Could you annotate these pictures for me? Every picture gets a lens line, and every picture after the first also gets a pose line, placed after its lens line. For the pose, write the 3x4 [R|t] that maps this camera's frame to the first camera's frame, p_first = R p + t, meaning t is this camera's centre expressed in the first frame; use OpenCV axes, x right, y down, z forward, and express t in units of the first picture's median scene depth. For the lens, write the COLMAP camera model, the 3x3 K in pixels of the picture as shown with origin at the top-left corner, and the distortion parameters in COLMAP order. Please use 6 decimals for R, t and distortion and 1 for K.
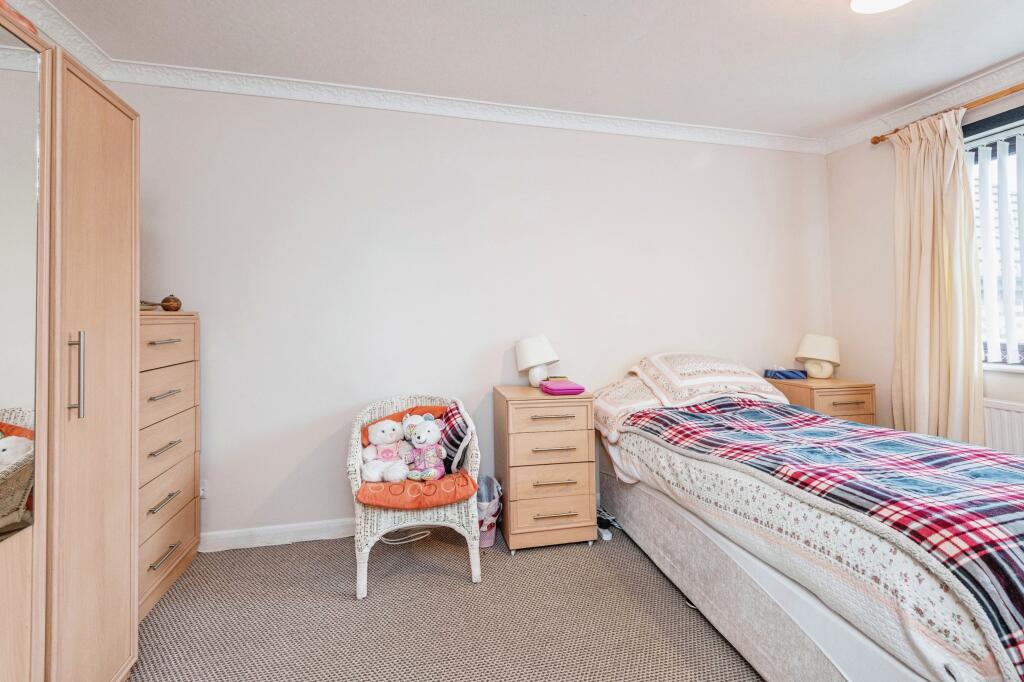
lens RADIAL K [[470.7, 0, 510.1], [0, 470.7, 312.8], [0, 0, 1]] dist [0.001769, -0.007332]
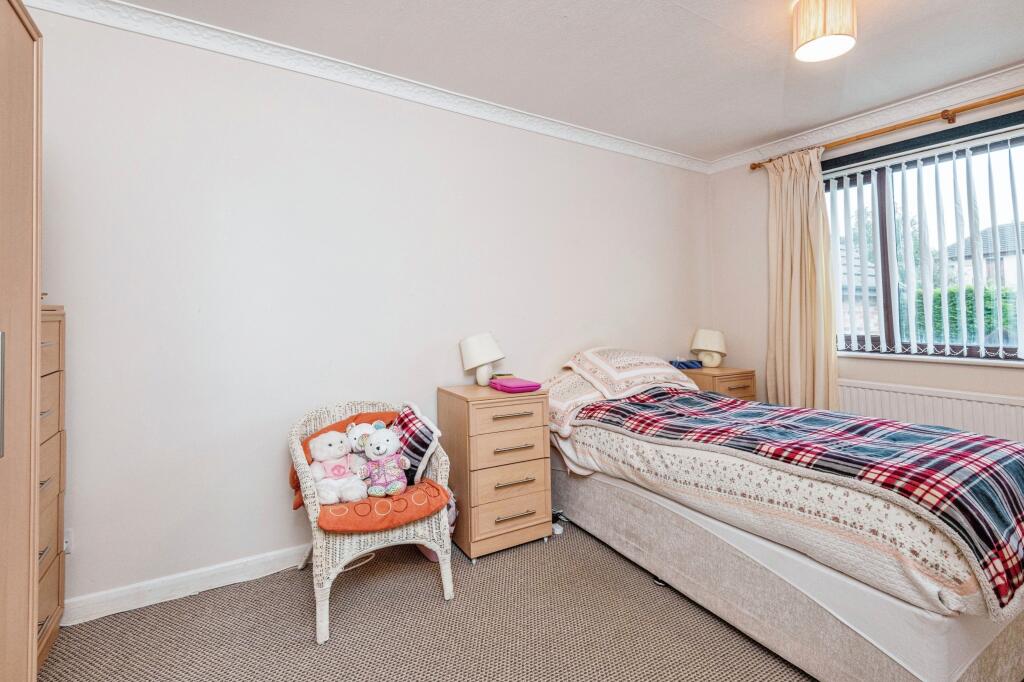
lens RADIAL K [[473.8, 0, 510.7], [0, 473.8, 303.2], [0, 0, 1]] dist [0.001894, -0.006902]
pose [[0.950159, 0.008240, 0.311658, -0.248041], [-0.004257, 0.999900, -0.013459, 0.000453], [-0.311738, 0.011461, 0.950099, 0.066060]]
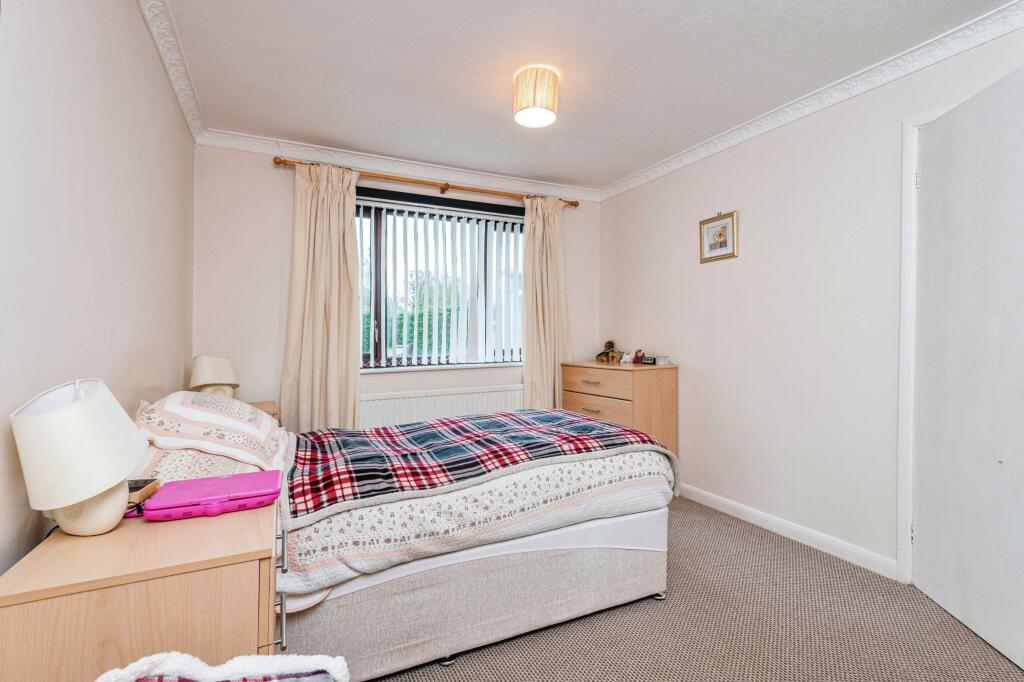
lens RADIAL K [[464.0, 0, 526.9], [0, 464.0, 334.4], [0, 0, 1]] dist [0.023130, -0.006868]
pose [[-0.244613, 0.002580, 0.969617, -0.447549], [-0.002928, 0.999990, -0.003399, 0.014063], [-0.969616, -0.003671, -0.244603, 0.972291]]
